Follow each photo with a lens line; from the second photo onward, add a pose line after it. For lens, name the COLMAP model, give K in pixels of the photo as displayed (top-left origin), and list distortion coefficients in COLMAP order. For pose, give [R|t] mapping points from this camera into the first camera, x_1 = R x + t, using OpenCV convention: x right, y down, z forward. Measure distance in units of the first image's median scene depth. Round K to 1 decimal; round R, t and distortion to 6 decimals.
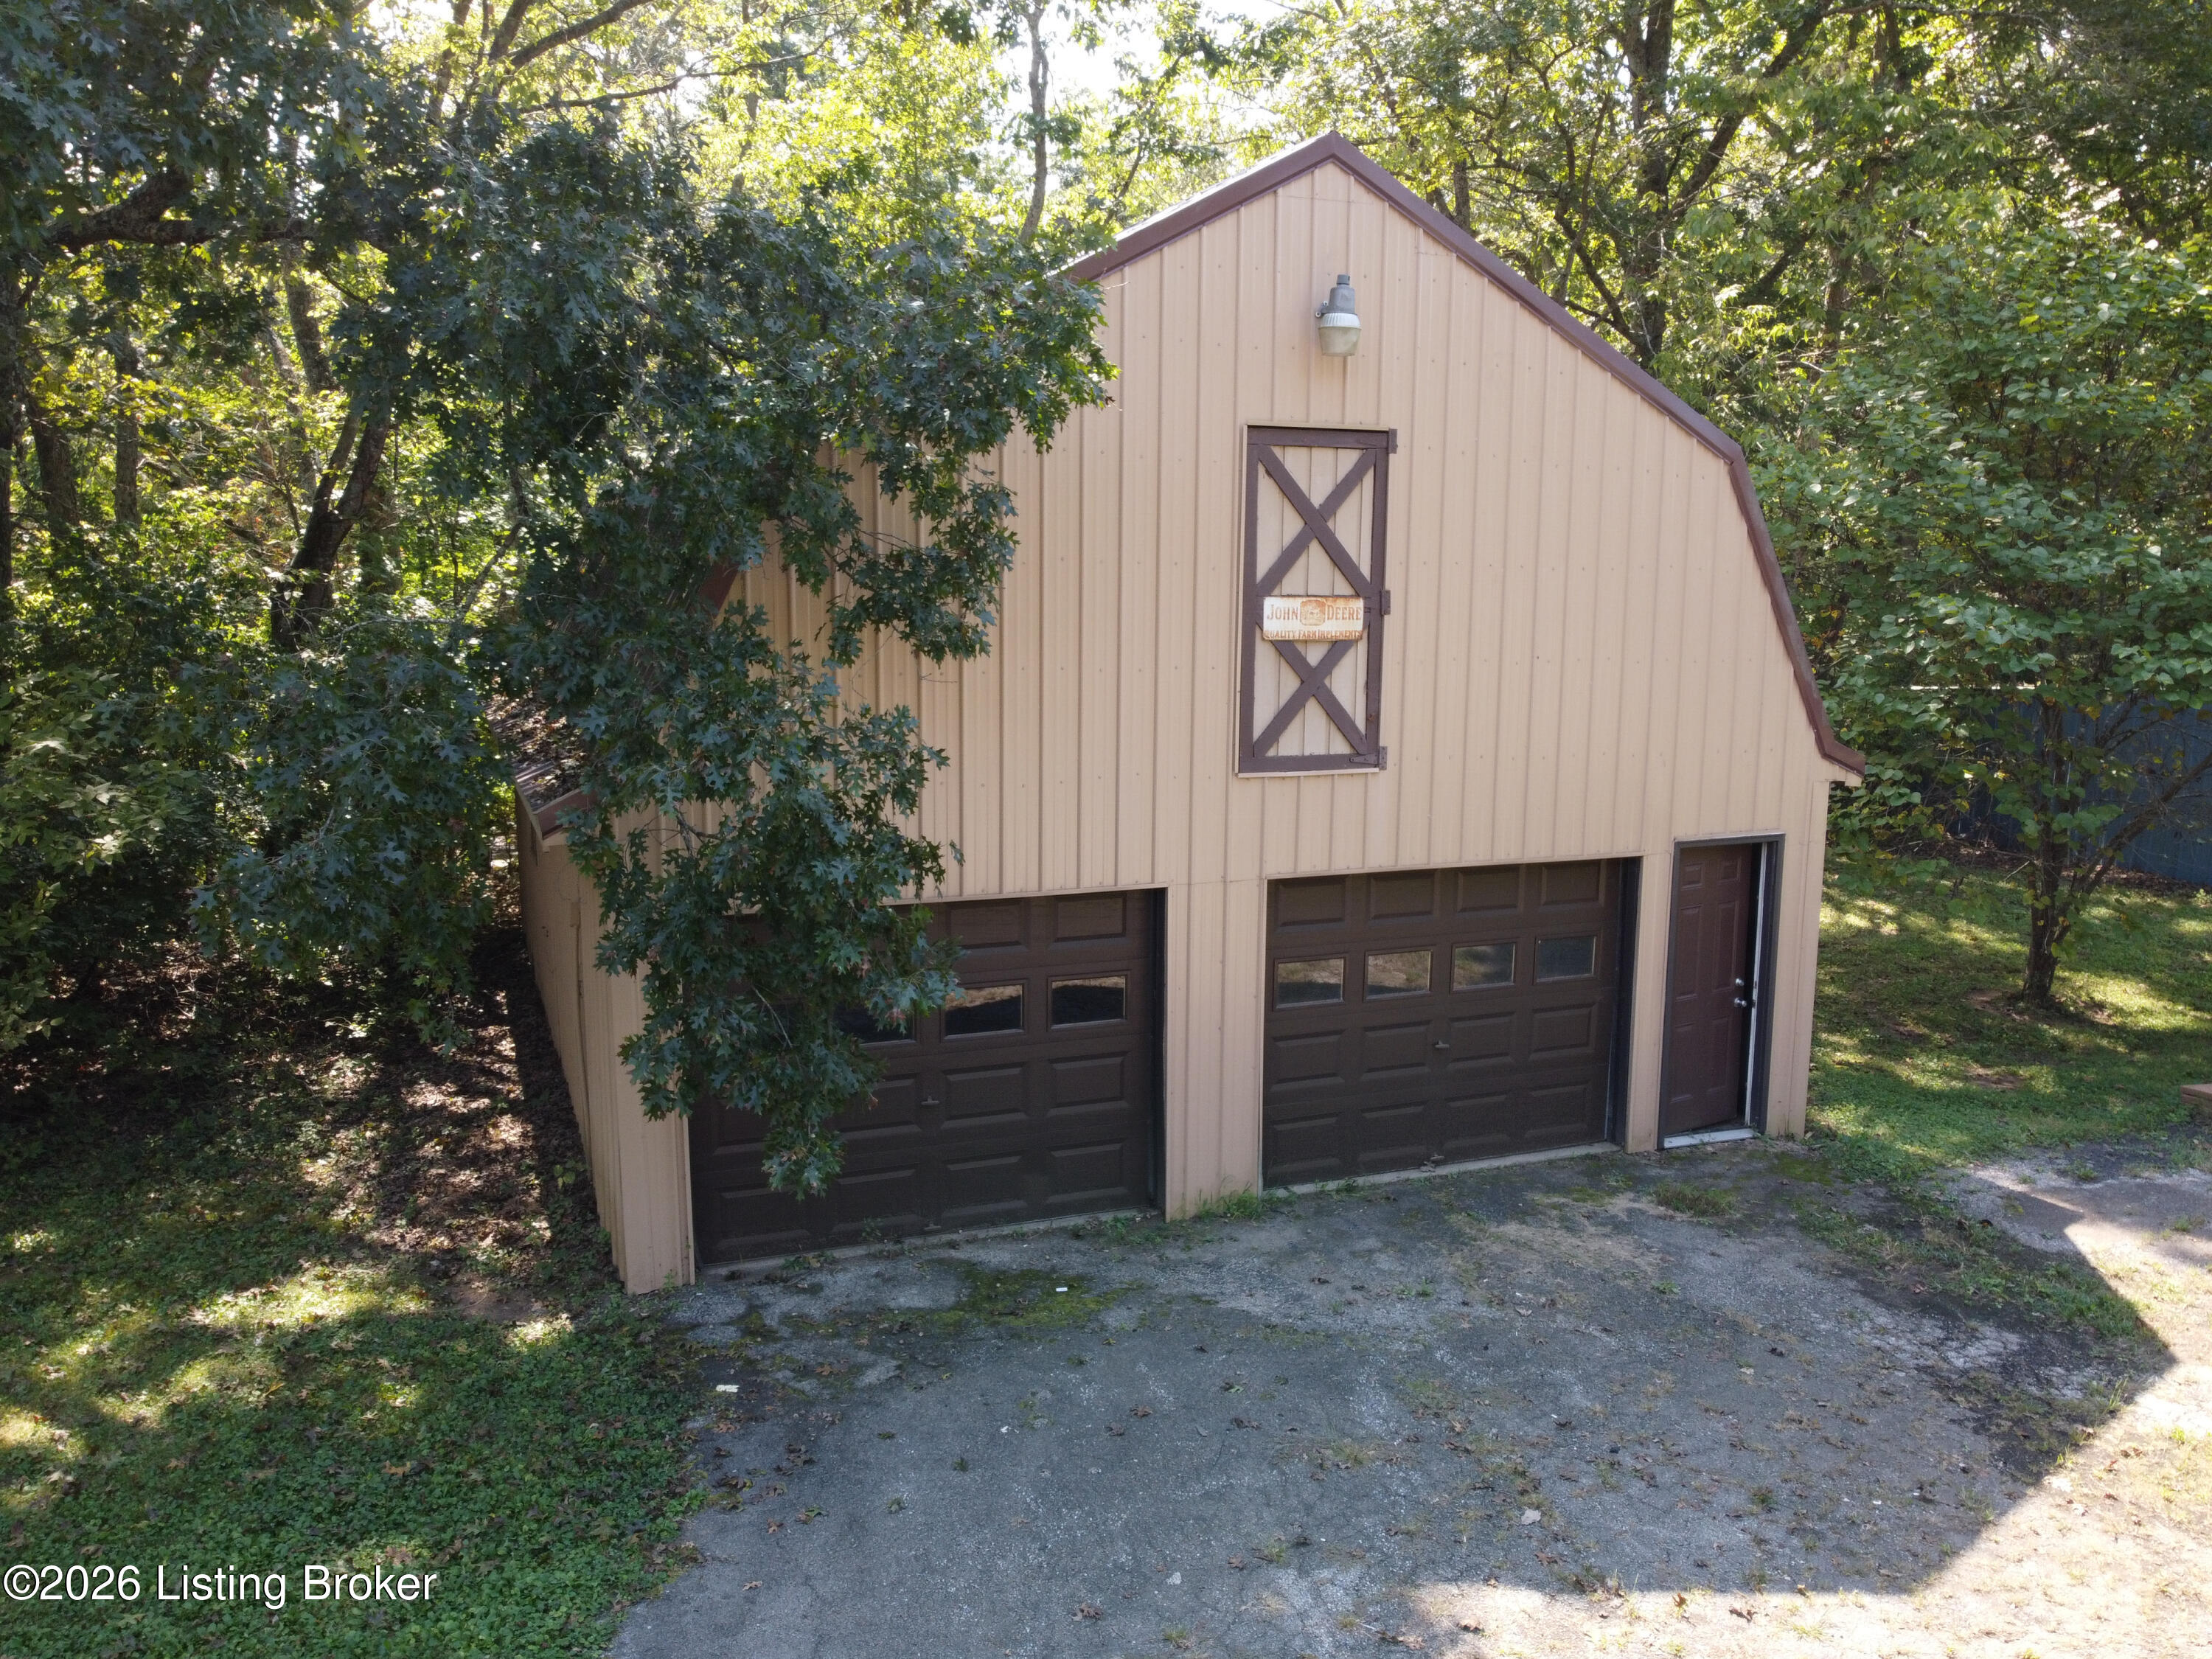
lens RADIAL K [[1719.4, 0, 1106.0], [0, 1719.4, 829.5], [0, 0, 1]] dist [0.000274, -0.005483]
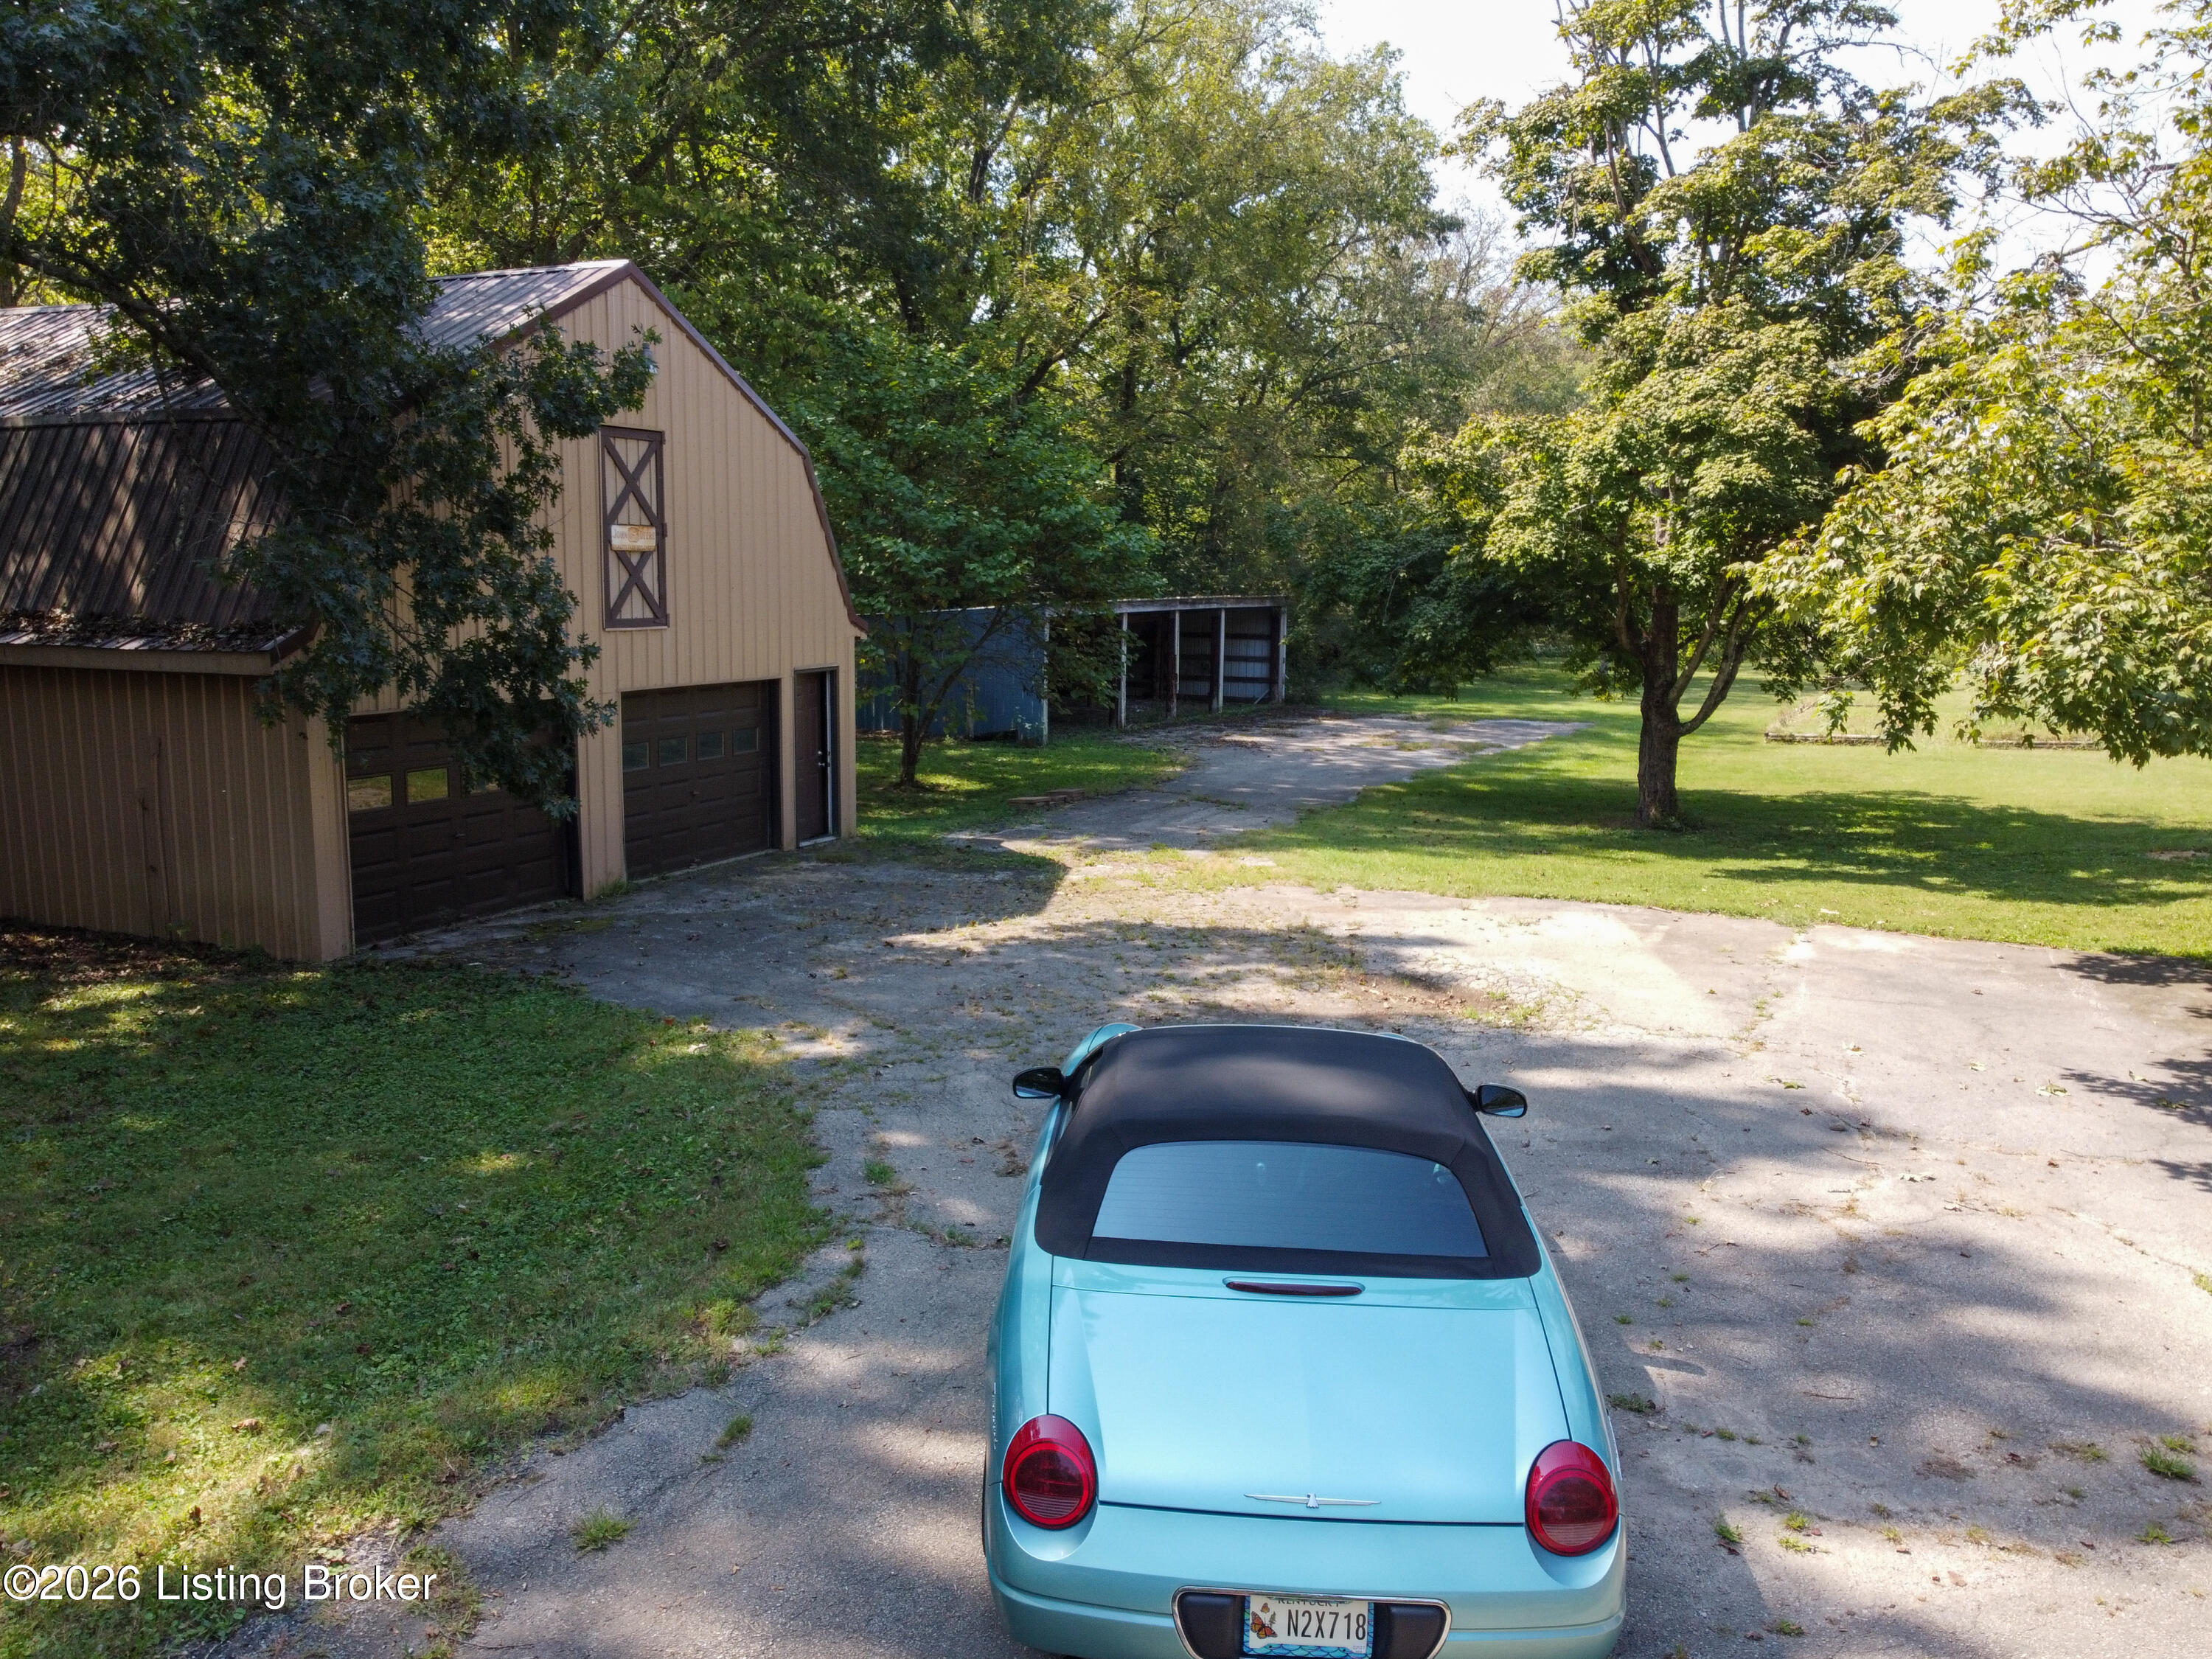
lens RADIAL K [[1719.4, 0, 1106.0], [0, 1719.4, 829.5], [0, 0, 1]] dist [0.000274, -0.005483]
pose [[0.727369, -0.102648, 0.678526, -0.721770], [0.097117, 0.994196, 0.046296, 0.131476], [-0.679340, 0.032222, 0.733116, -0.566060]]
